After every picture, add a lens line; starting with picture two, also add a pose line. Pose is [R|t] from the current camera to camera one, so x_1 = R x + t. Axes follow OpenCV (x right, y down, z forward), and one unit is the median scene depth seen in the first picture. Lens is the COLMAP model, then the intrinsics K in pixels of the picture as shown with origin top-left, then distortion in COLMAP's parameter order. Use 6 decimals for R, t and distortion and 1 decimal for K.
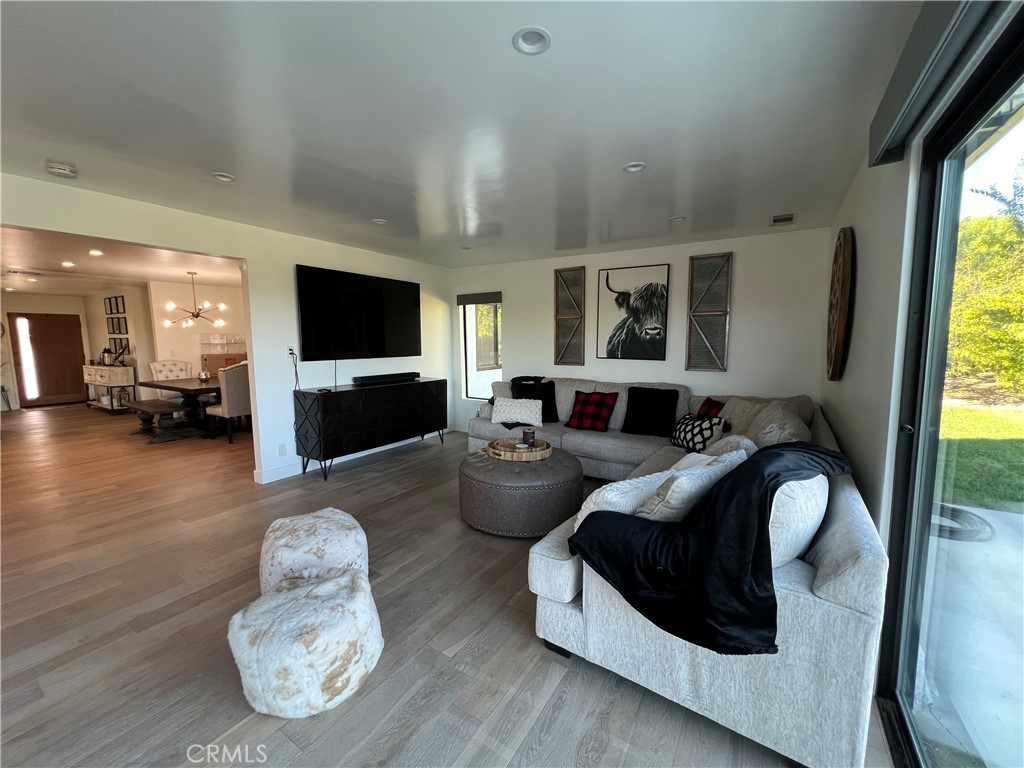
lens RADIAL K [[410.5, 0, 510.5], [0, 410.5, 381.6], [0, 0, 1]] dist [-0.000920, 0.000739]
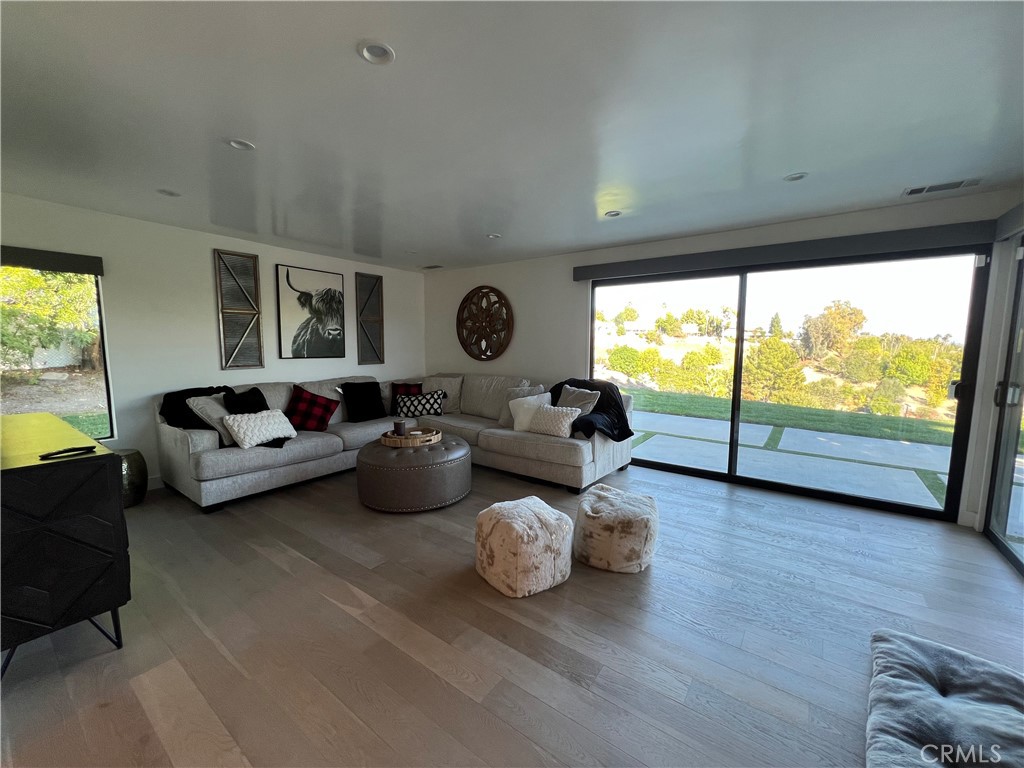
lens RADIAL K [[410.5, 0, 508.0], [0, 410.5, 384.1], [0, 0, 1]] dist [-0.000920, 0.000739]
pose [[0.063119, -0.096466, 0.993333, -0.735944], [0.098915, 0.991022, 0.089957, -0.035504], [-0.993092, 0.092578, 0.072094, 0.457493]]
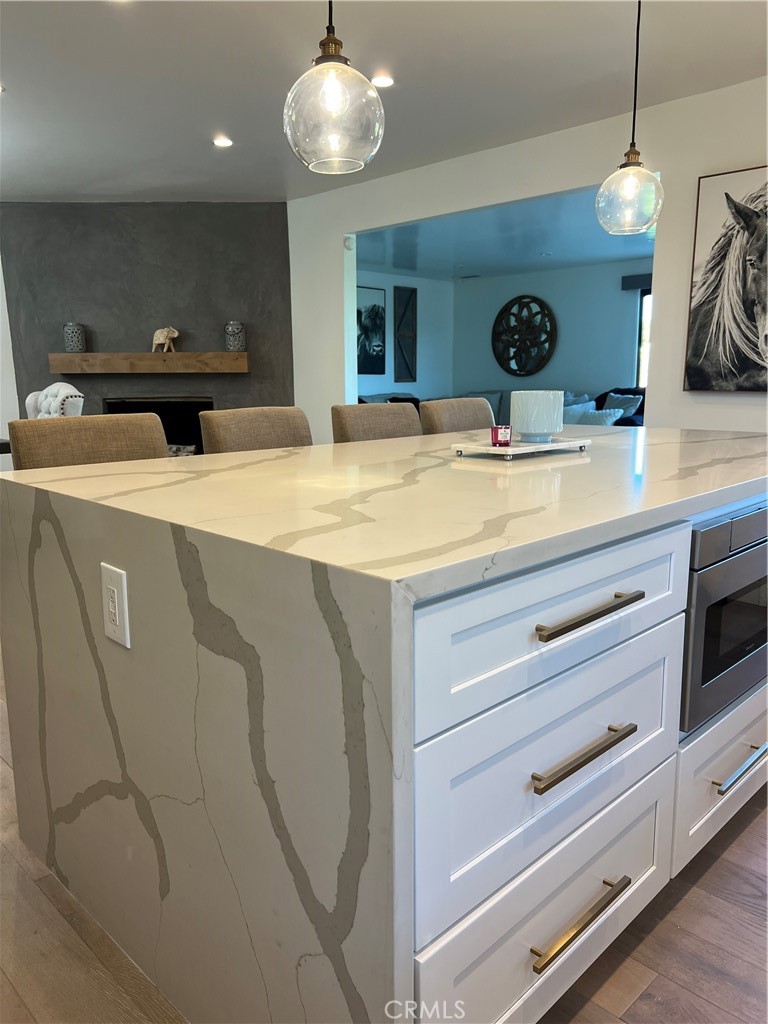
lens RADIAL K [[770.0, 0, 382.6], [0, 770.0, 522.2], [0, 0, 1]] dist [0.058510, -0.013579]
pose [[0.216820, -0.178744, 0.959708, -1.771141], [0.110873, 0.981242, 0.157705, 0.014624], [-0.969895, 0.072212, 0.232571, 0.515477]]
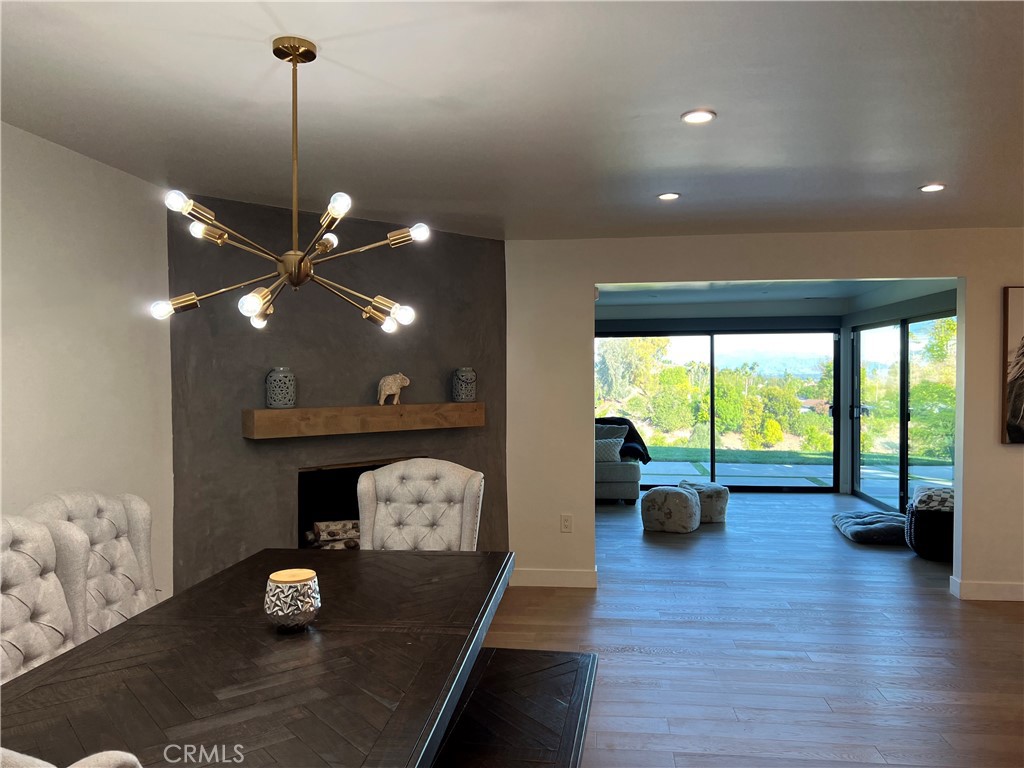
lens RADIAL K [[770.0, 0, 517.8], [0, 770.0, 394.0], [0, 0, 1]] dist [0.058510, -0.013579]
pose [[-0.442769, -0.011795, 0.896558, -1.533649], [0.102397, 0.992706, 0.063630, -0.162175], [-0.890770, 0.119978, -0.438332, 1.451109]]
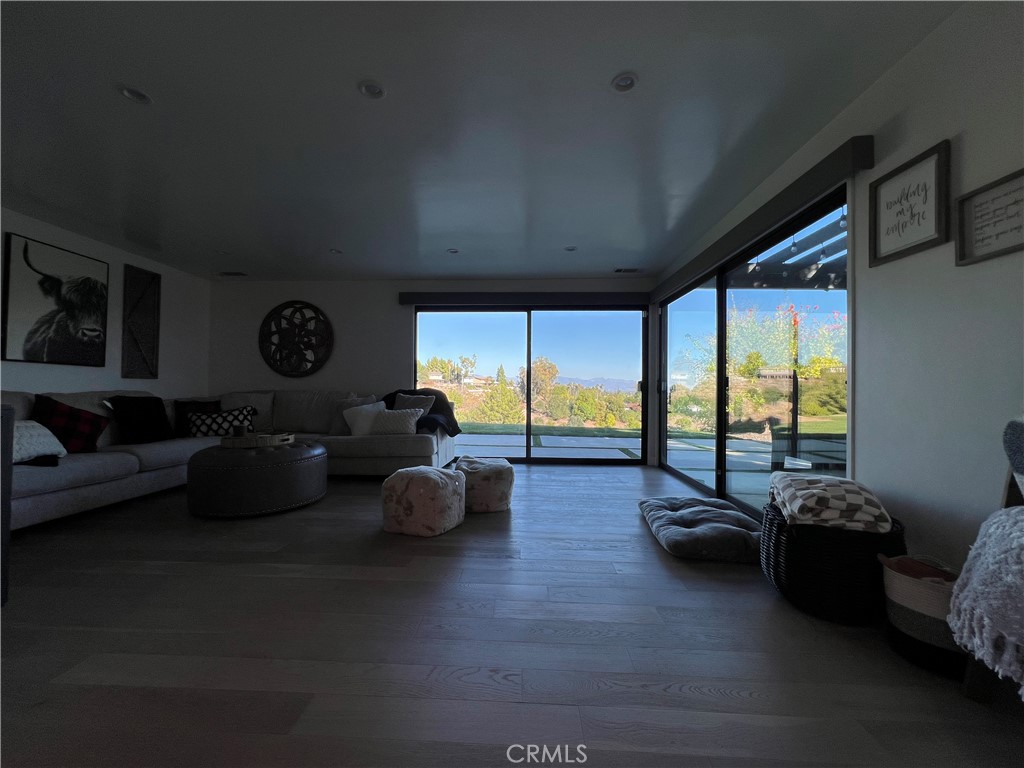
lens RADIAL K [[410.5, 0, 508.9], [0, 410.5, 384.6], [0, 0, 1]] dist [-0.000920, 0.000739]
pose [[-0.506314, 0.012661, 0.862256, -0.835420], [0.083144, 0.995951, 0.034198, 0.029622], [-0.858331, 0.089007, -0.505317, 0.682090]]
